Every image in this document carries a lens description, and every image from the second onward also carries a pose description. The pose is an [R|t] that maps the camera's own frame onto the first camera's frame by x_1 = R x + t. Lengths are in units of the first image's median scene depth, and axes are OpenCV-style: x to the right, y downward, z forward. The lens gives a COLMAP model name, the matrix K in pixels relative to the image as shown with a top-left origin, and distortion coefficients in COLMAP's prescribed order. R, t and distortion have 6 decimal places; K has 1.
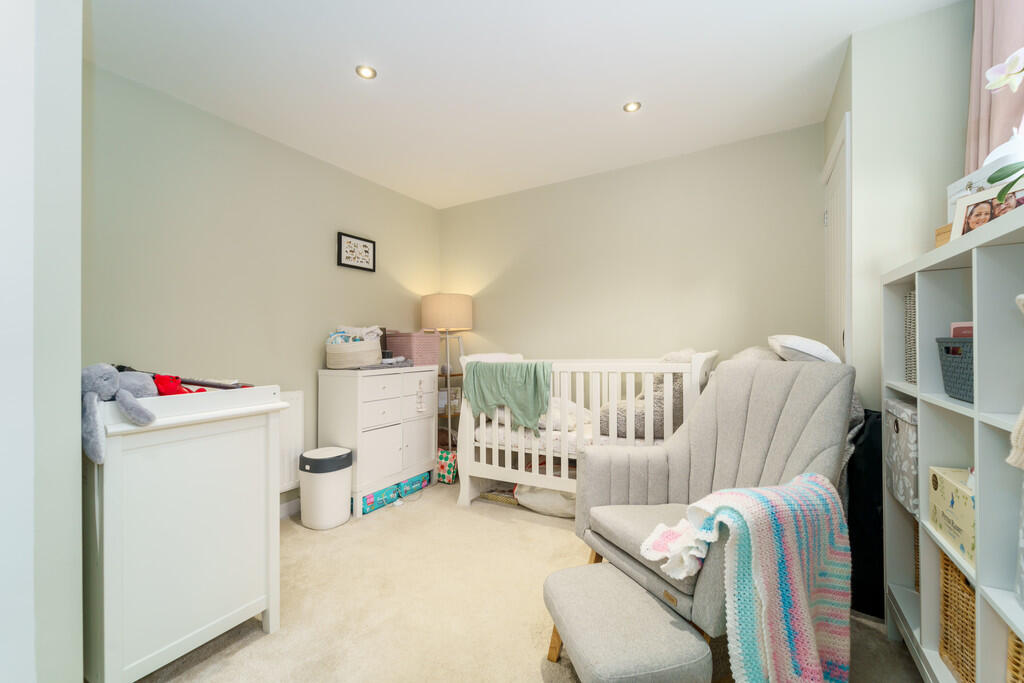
lens RADIAL K [[419.8, 0, 516.3], [0, 419.8, 343.8], [0, 0, 1]] dist [0.003347, -0.002672]
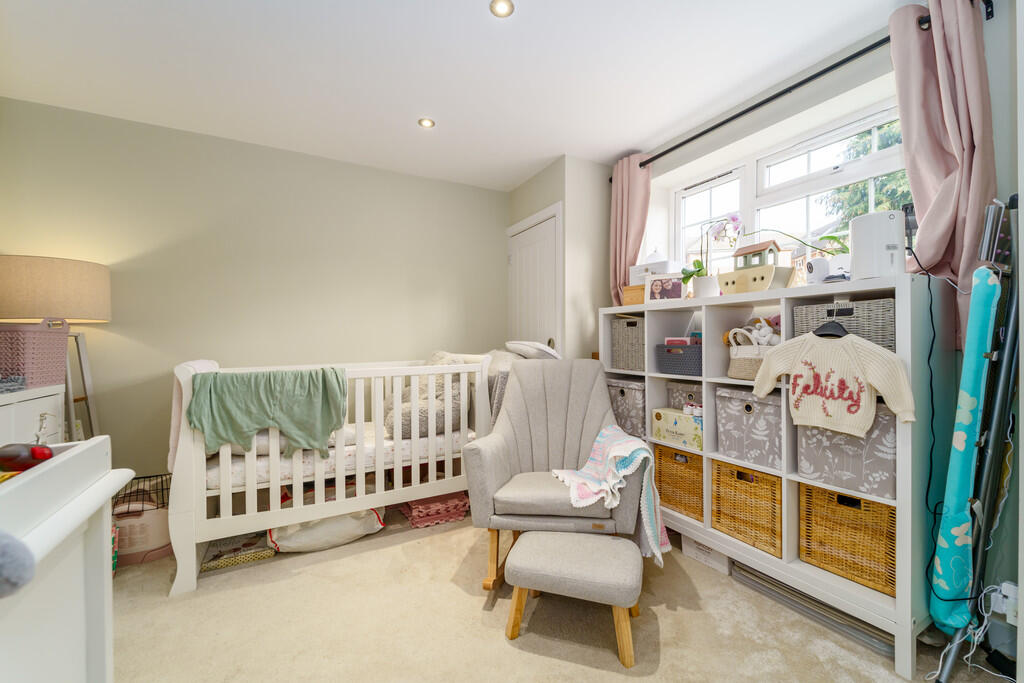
lens RADIAL K [[419.8, 0, 516.8], [0, 419.8, 345.4], [0, 0, 1]] dist [0.003347, -0.002672]
pose [[0.509146, 0.005320, 0.860664, -0.458409], [-0.003605, 0.999985, -0.004049, -0.000966], [-0.860673, -0.001041, 0.509158, 0.235534]]
